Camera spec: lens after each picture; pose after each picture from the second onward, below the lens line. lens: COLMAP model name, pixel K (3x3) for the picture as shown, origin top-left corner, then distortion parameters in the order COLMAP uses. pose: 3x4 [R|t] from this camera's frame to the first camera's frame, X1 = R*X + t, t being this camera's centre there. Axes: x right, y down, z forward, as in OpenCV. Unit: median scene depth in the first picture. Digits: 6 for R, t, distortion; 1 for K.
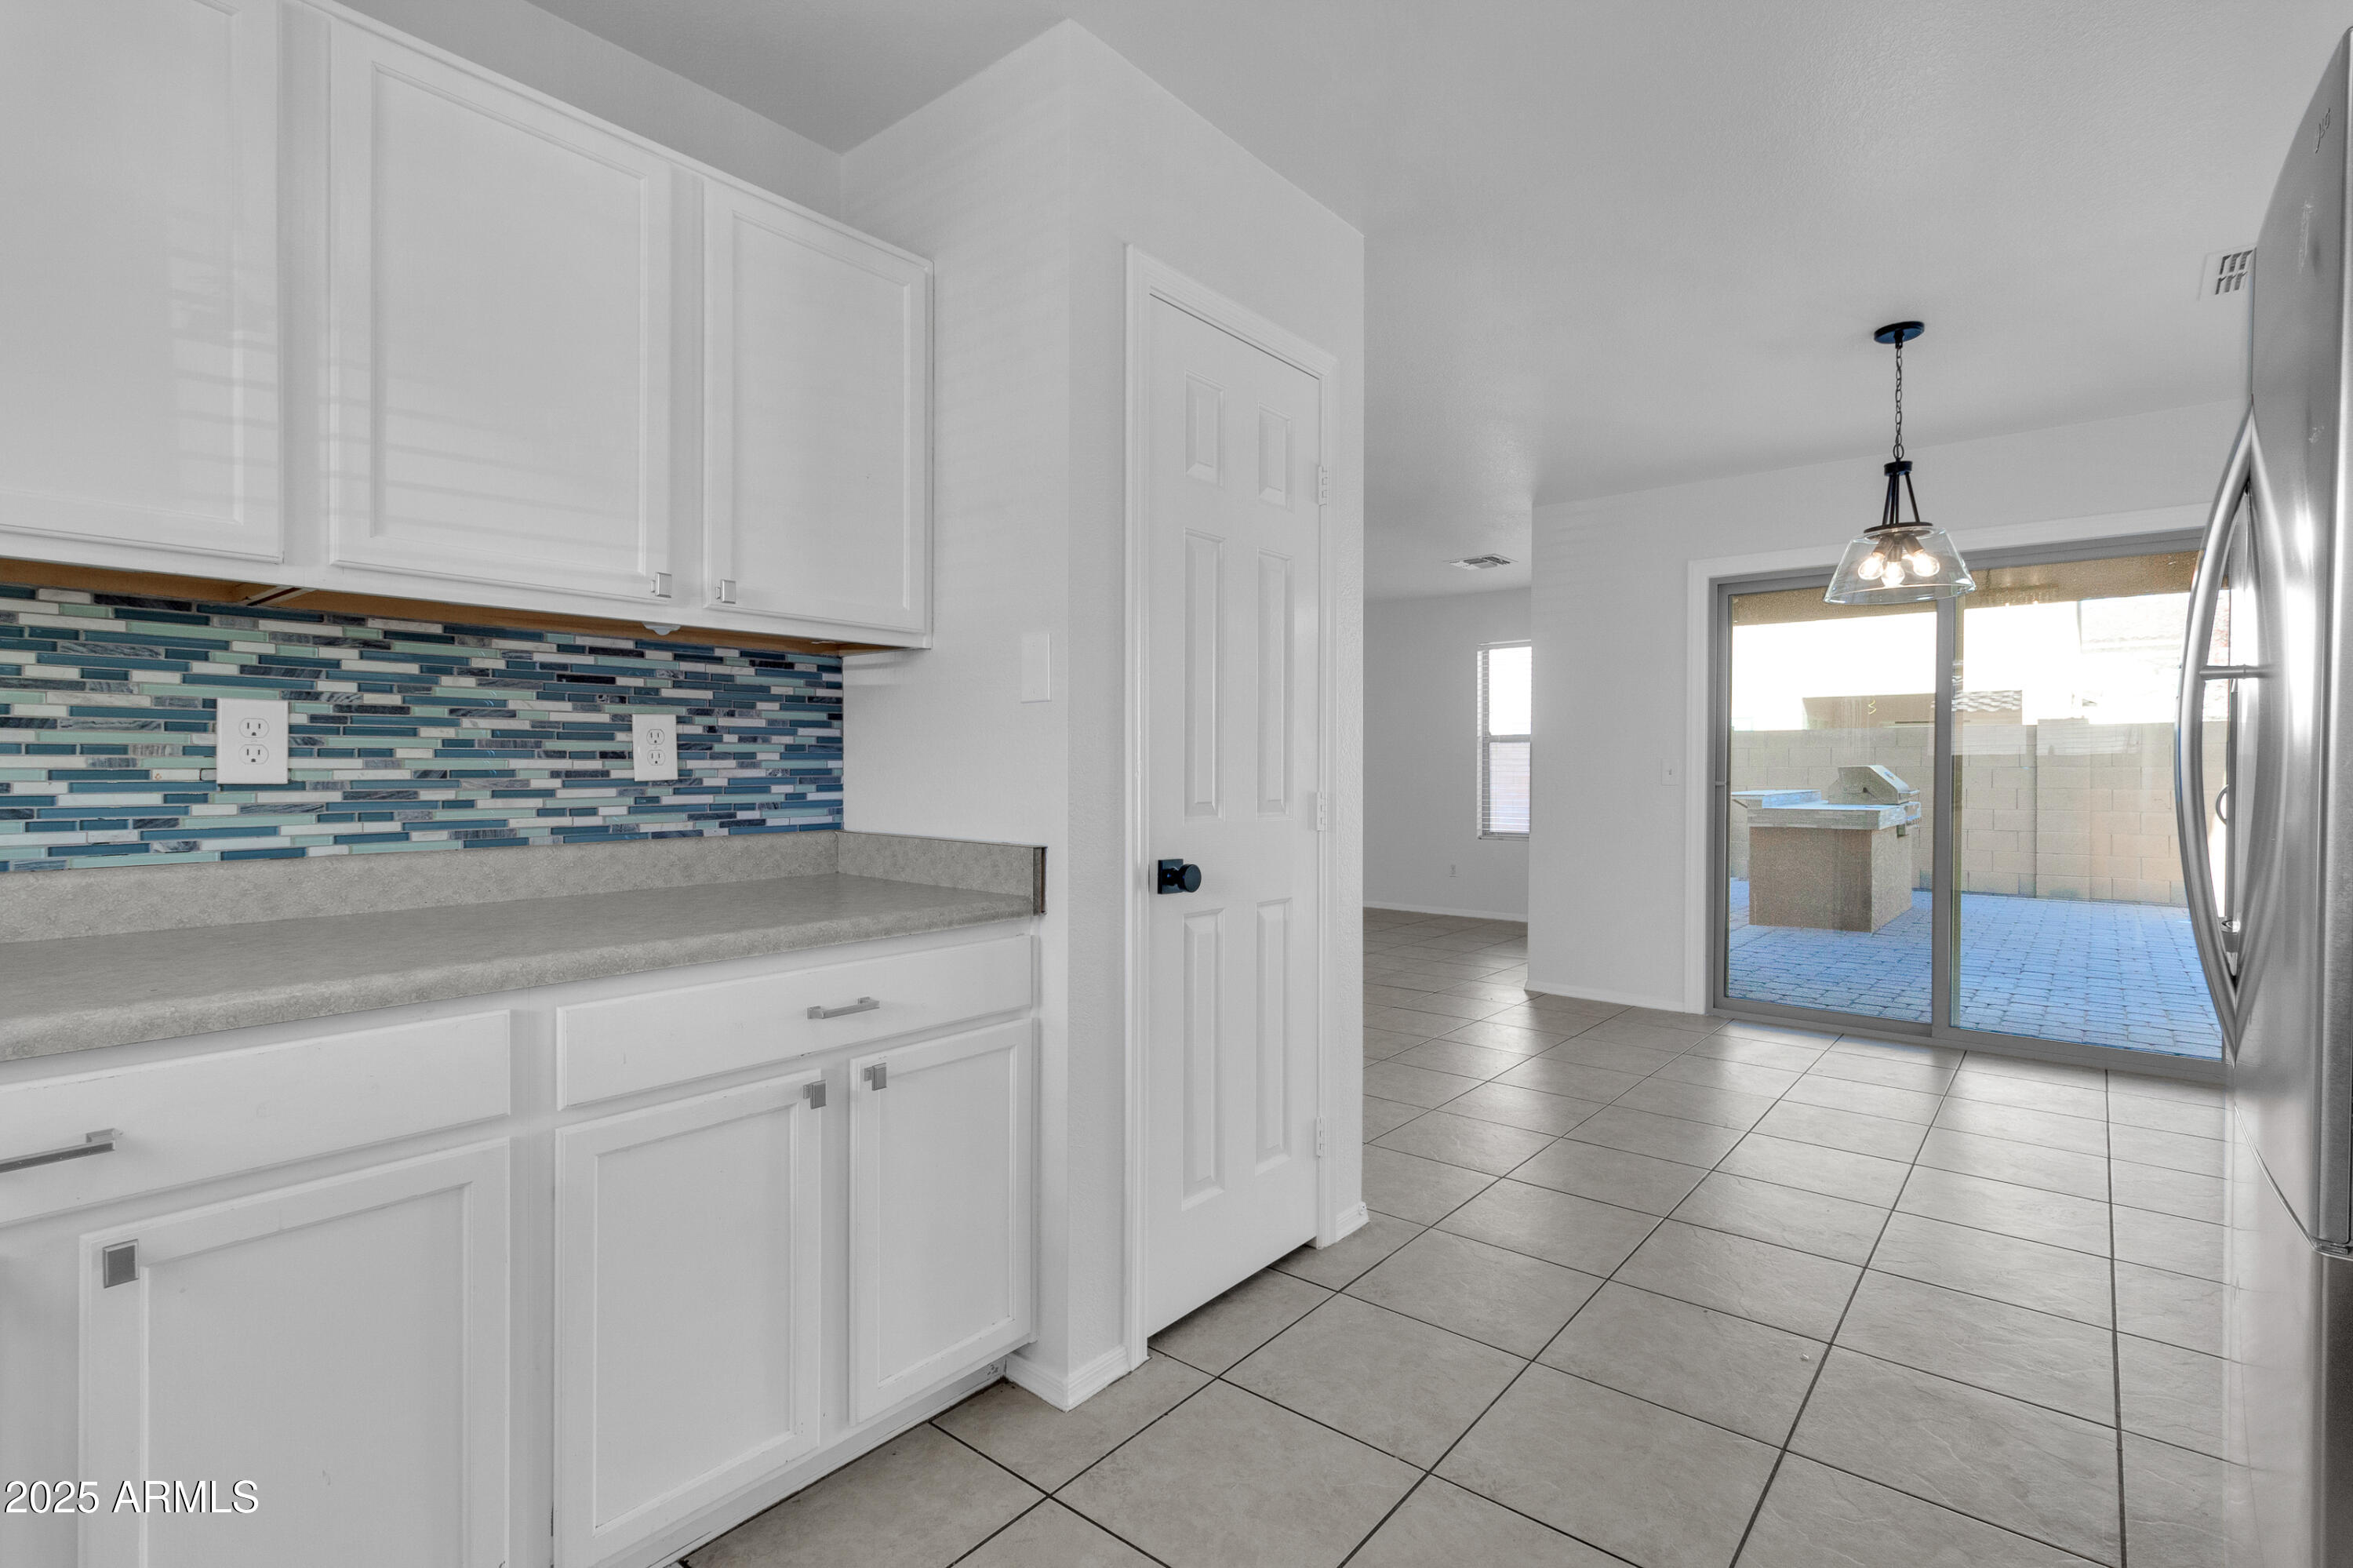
lens RADIAL K [[1099.5, 0, 1196.5], [0, 1099.5, 781.1], [0, 0, 1]] dist [0.000593, -0.000677]
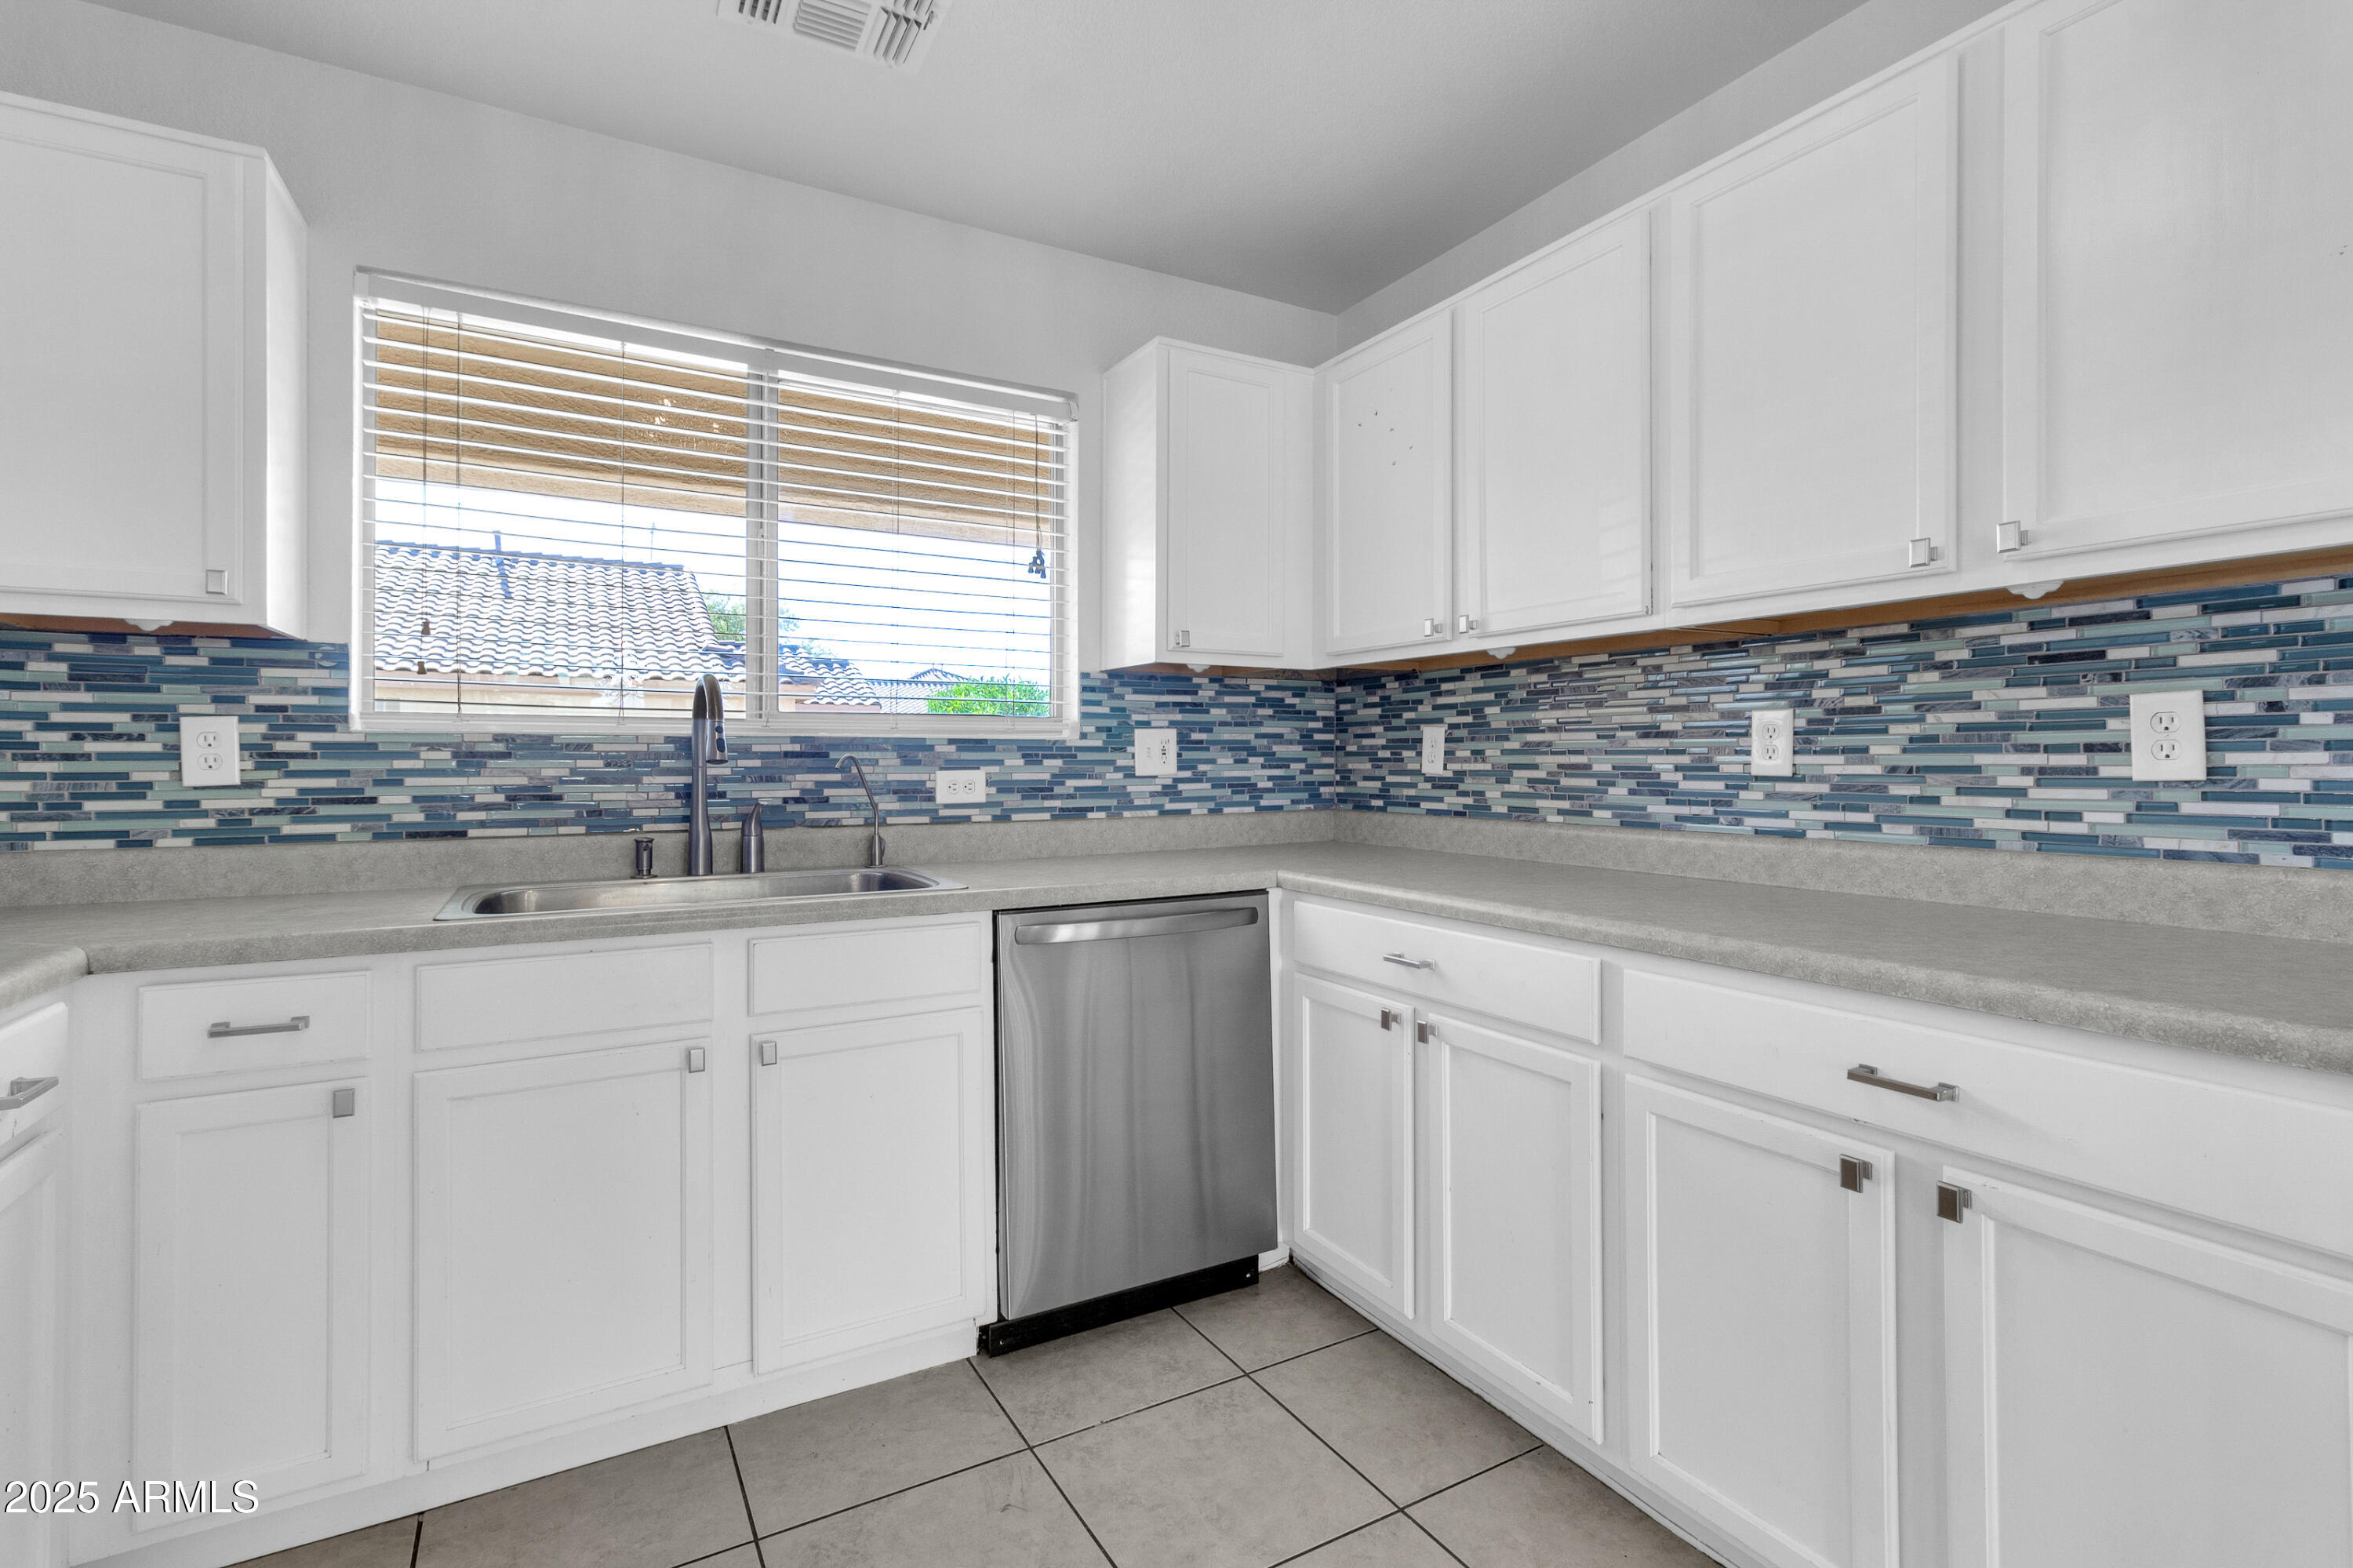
lens RADIAL K [[1099.5, 0, 1166.7], [0, 1099.5, 764.1], [0, 0, 1]] dist [0.000593, -0.000677]
pose [[-0.375319, 0.000502, -0.926895, 0.511515], [-0.011391, 0.999922, 0.005154, -0.008873], [0.926826, 0.012493, -0.375284, 0.733772]]
